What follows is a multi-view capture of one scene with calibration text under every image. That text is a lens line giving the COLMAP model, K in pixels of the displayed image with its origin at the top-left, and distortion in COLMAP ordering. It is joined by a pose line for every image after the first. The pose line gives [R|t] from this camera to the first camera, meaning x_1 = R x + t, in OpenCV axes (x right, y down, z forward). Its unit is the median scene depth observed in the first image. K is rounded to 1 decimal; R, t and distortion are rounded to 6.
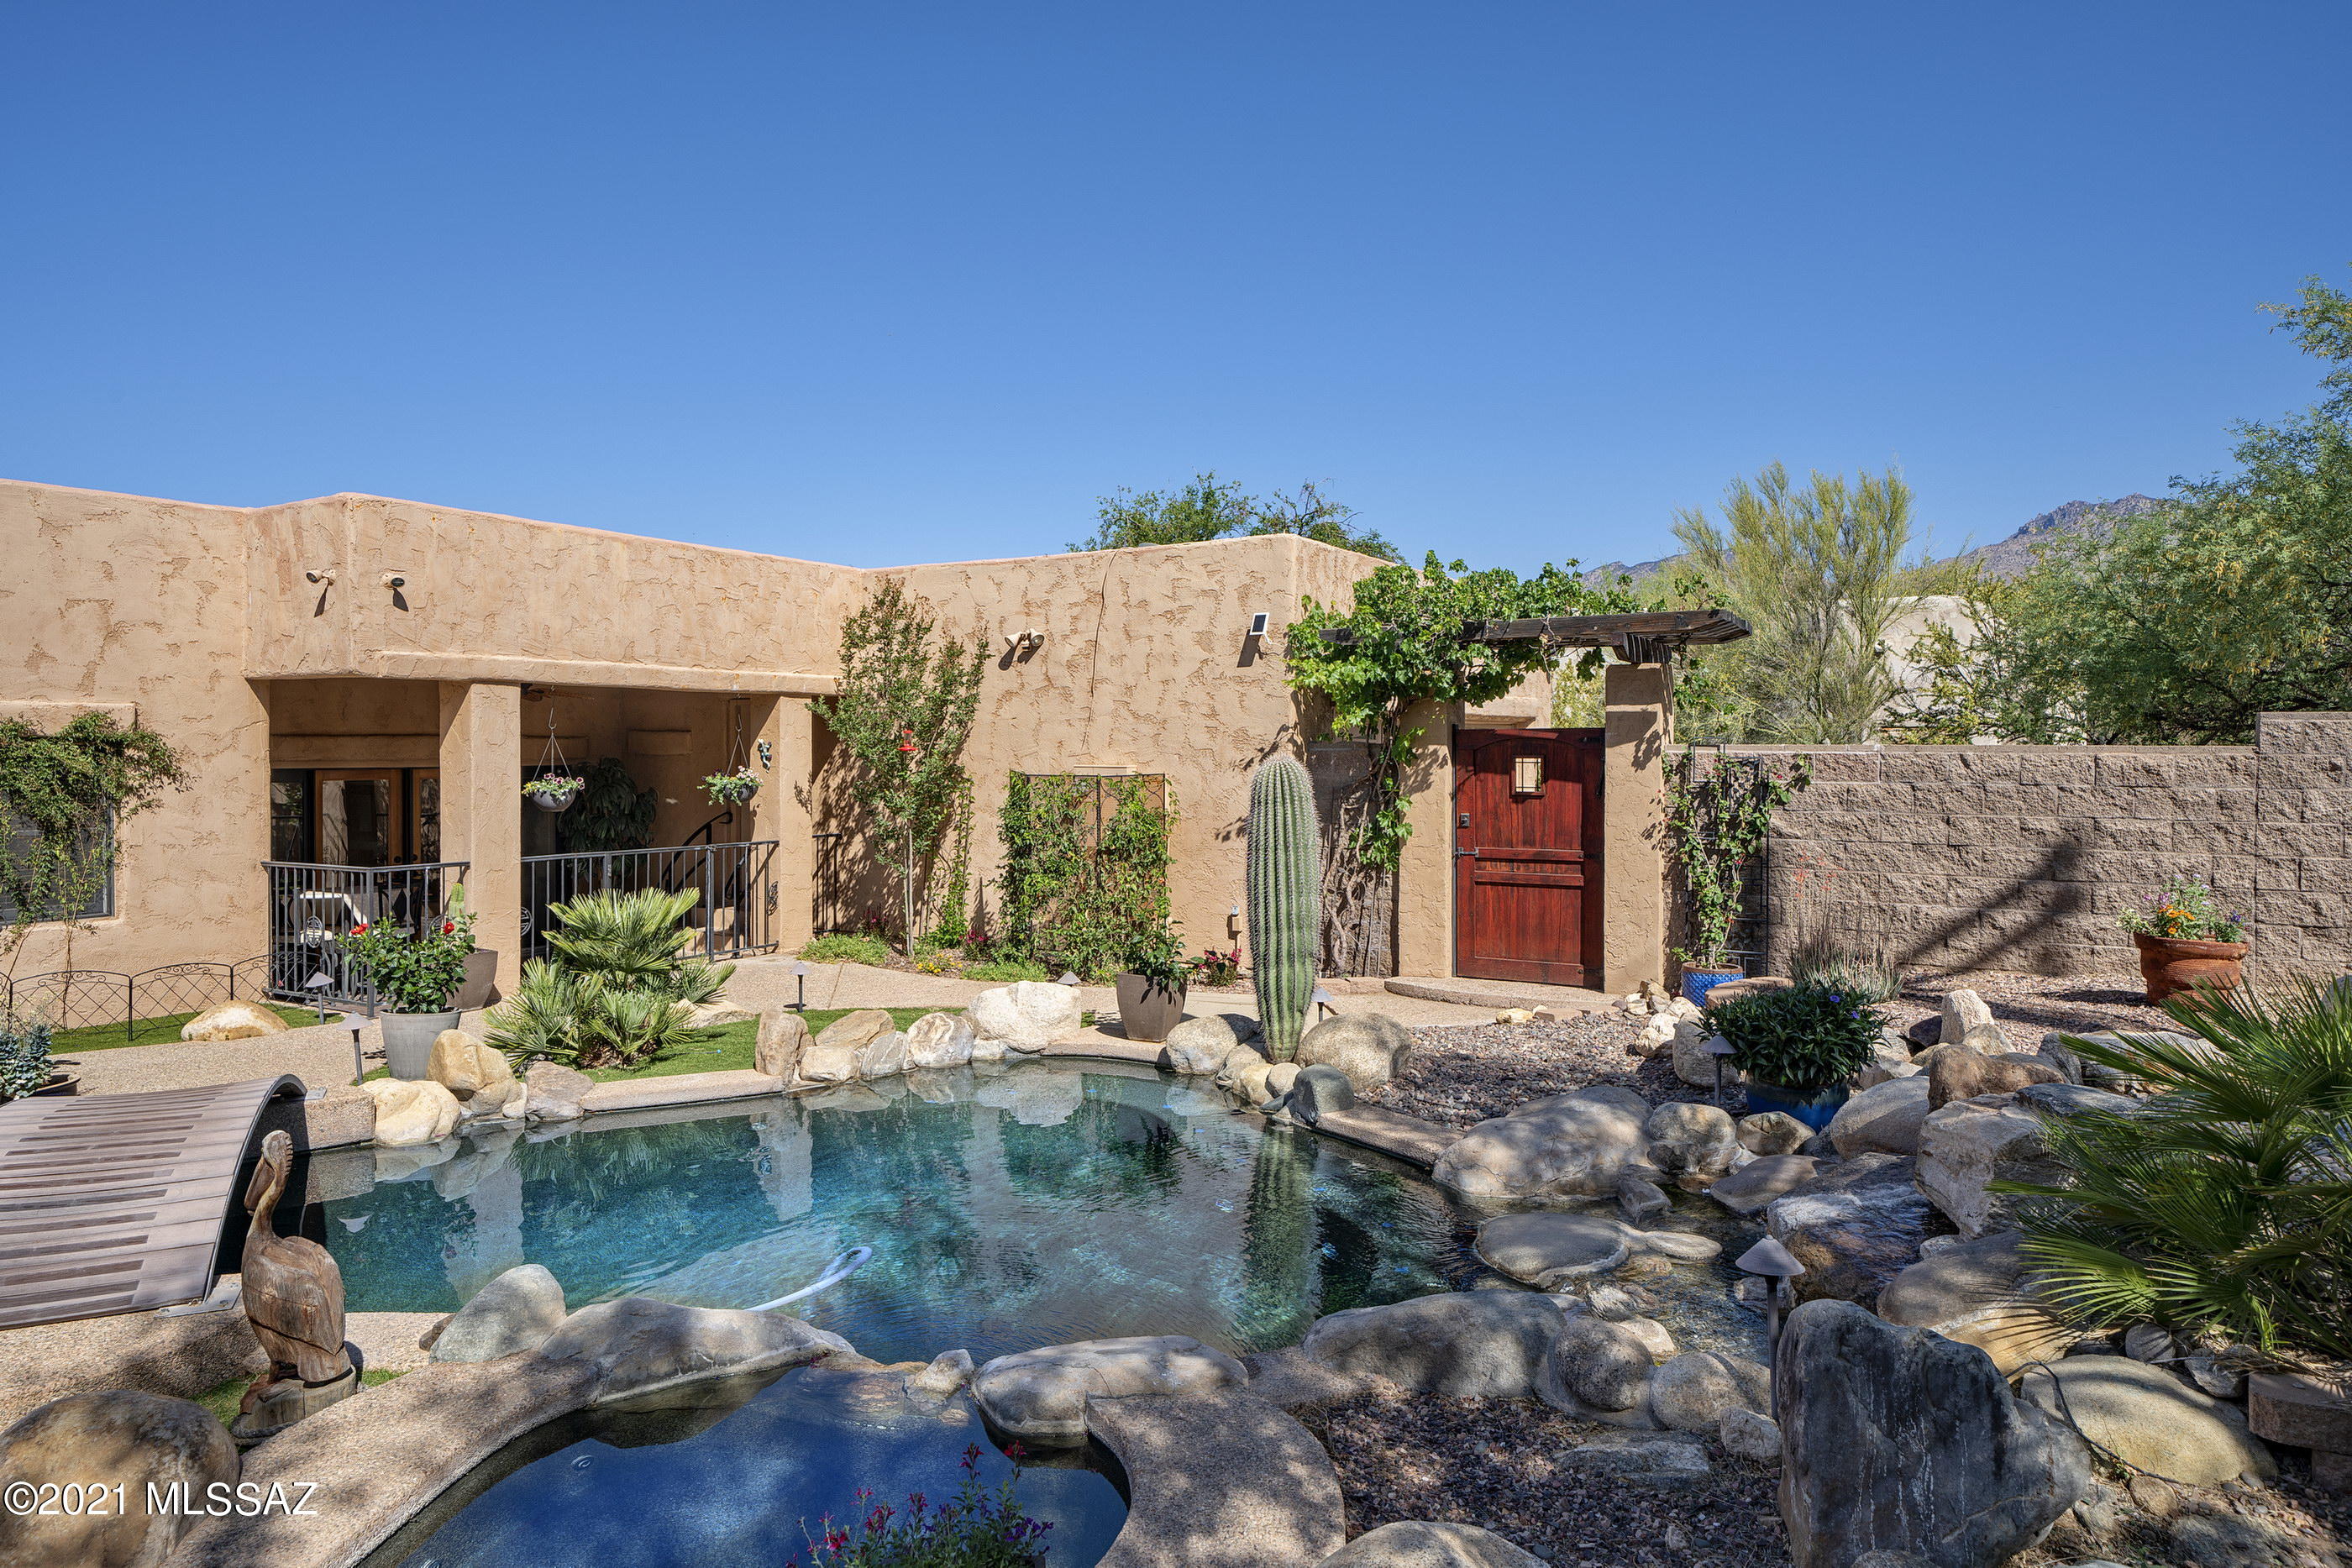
lens RADIAL K [[1429.9, 0, 1183.6], [0, 1429.9, 771.6], [0, 0, 1]] dist [0.009124, 0.001943]
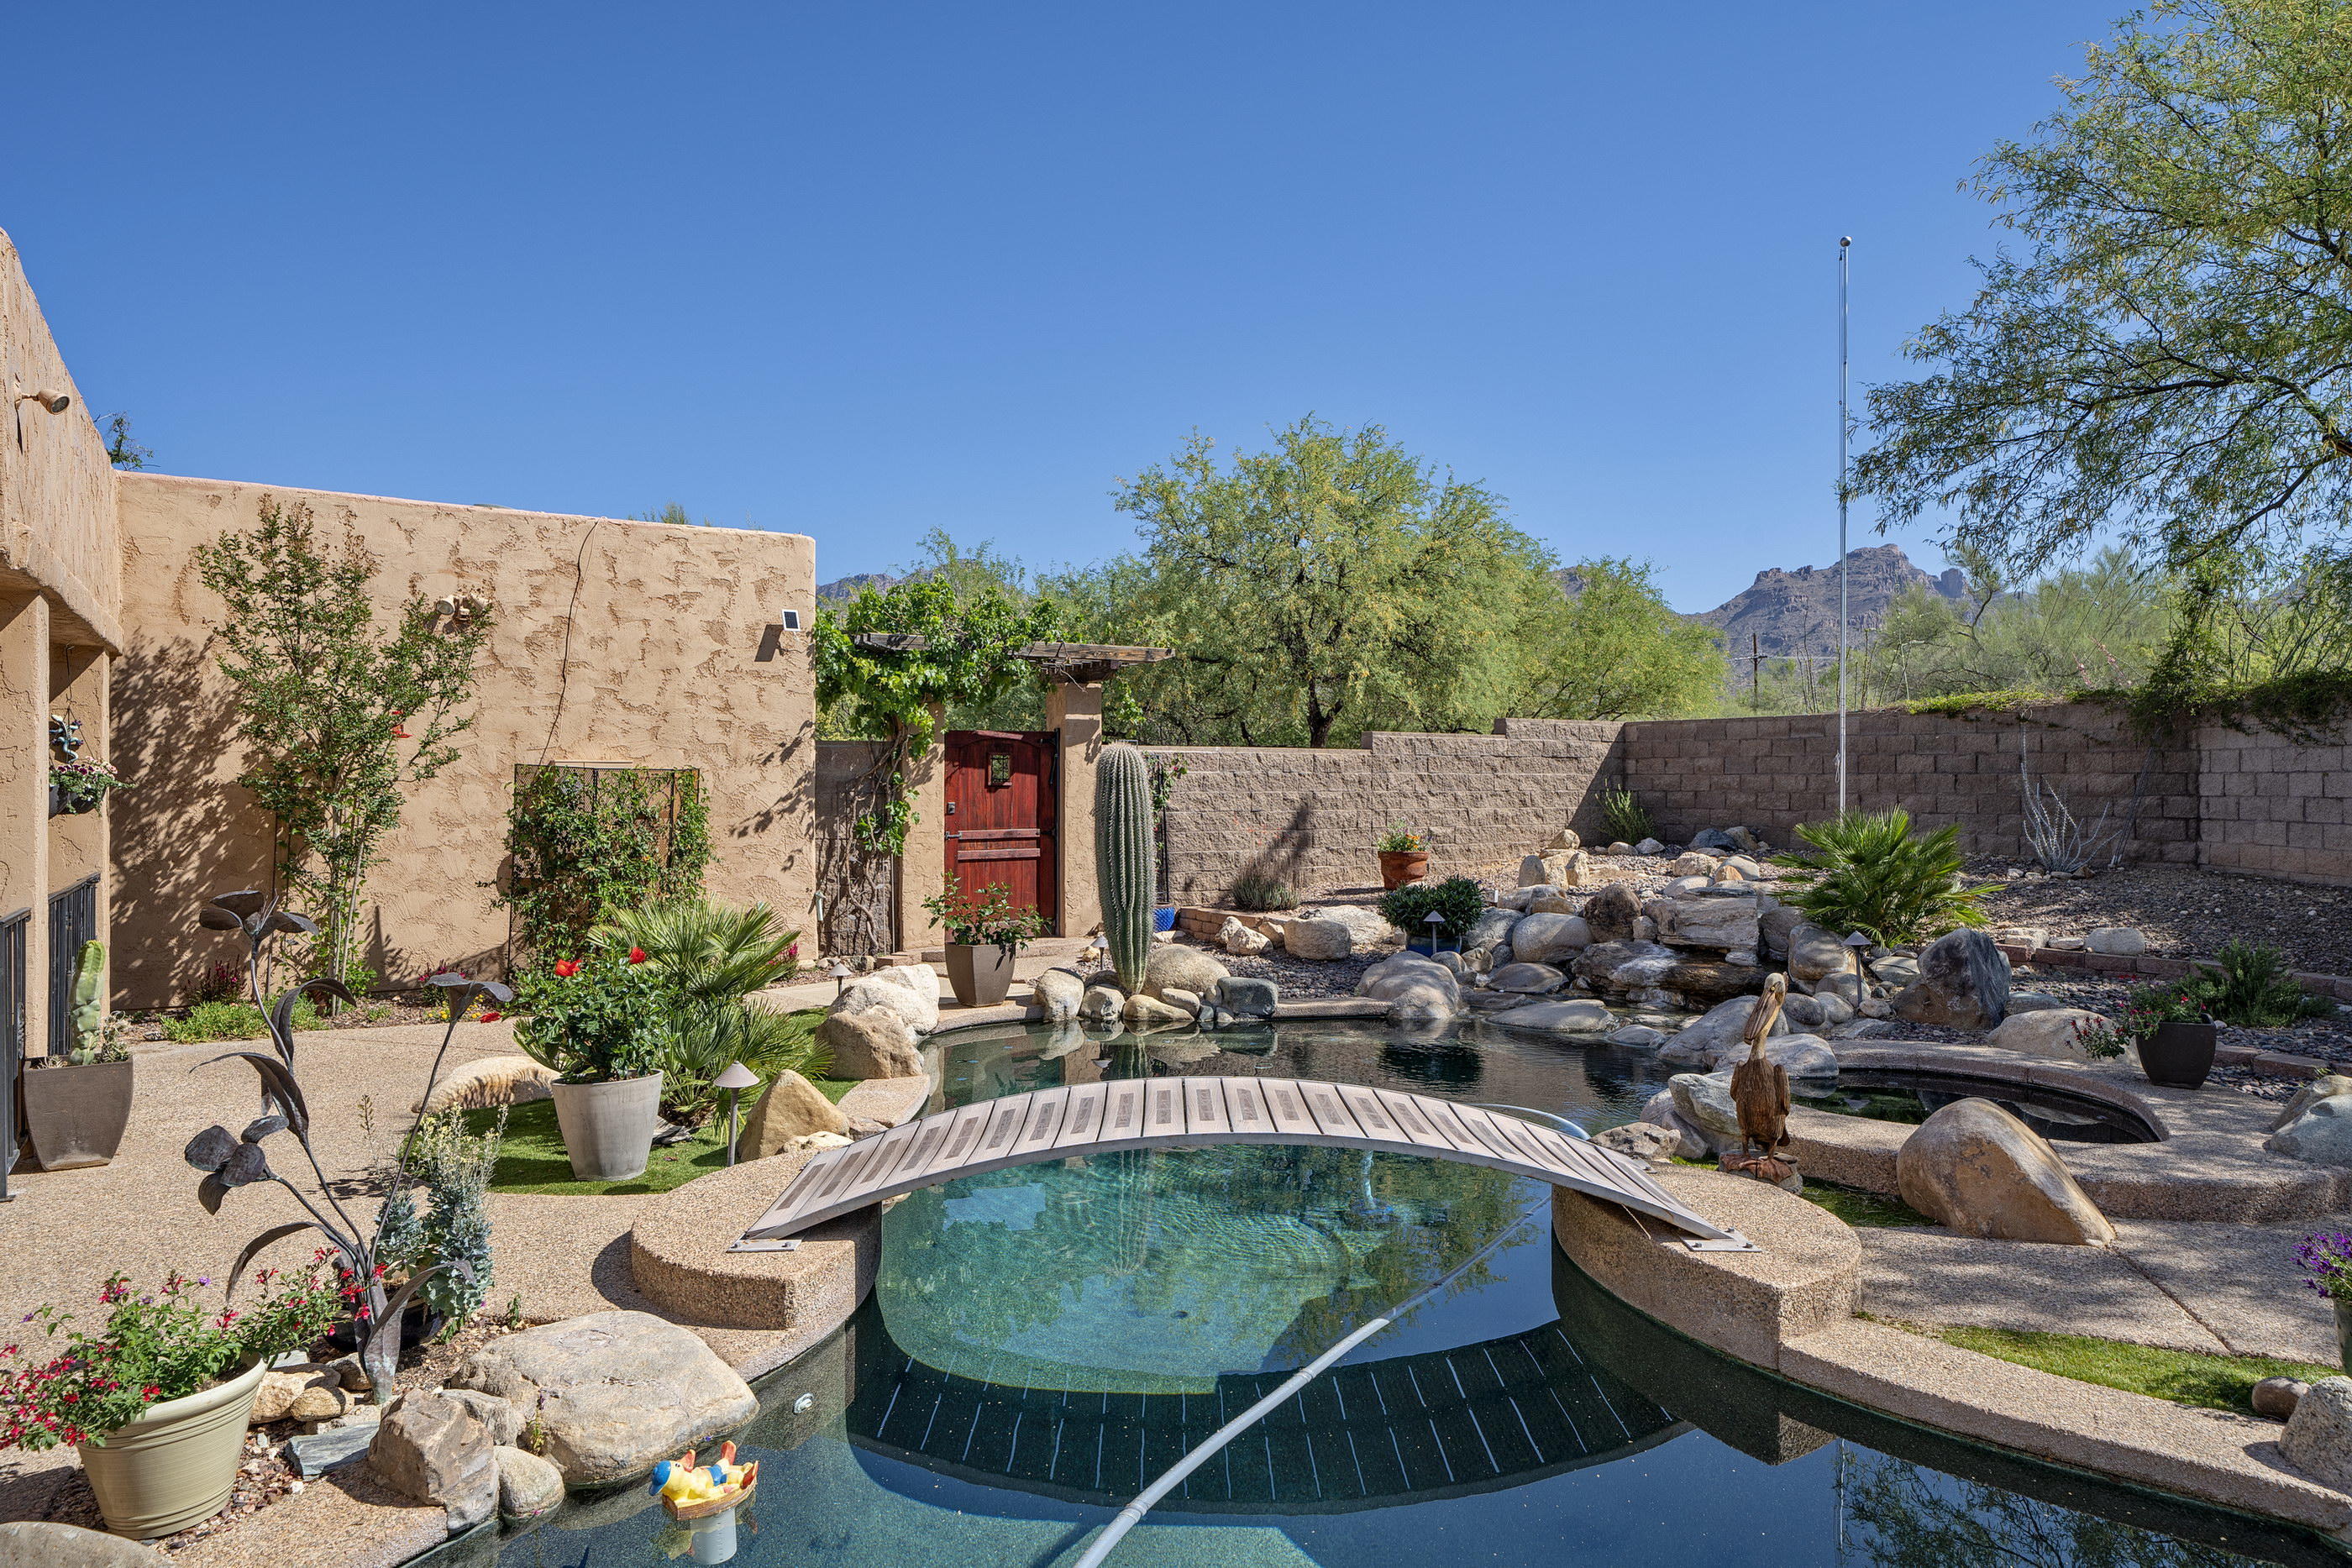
lens RADIAL K [[1429.9, 0, 1172.6], [0, 1429.9, 777.8], [0, 0, 1]] dist [0.009124, 0.001943]
pose [[0.445671, 0.000354, 0.895197, -0.728718], [0.017494, 0.999806, -0.009104, 0.022026], [-0.895026, 0.019718, 0.445579, 0.303109]]
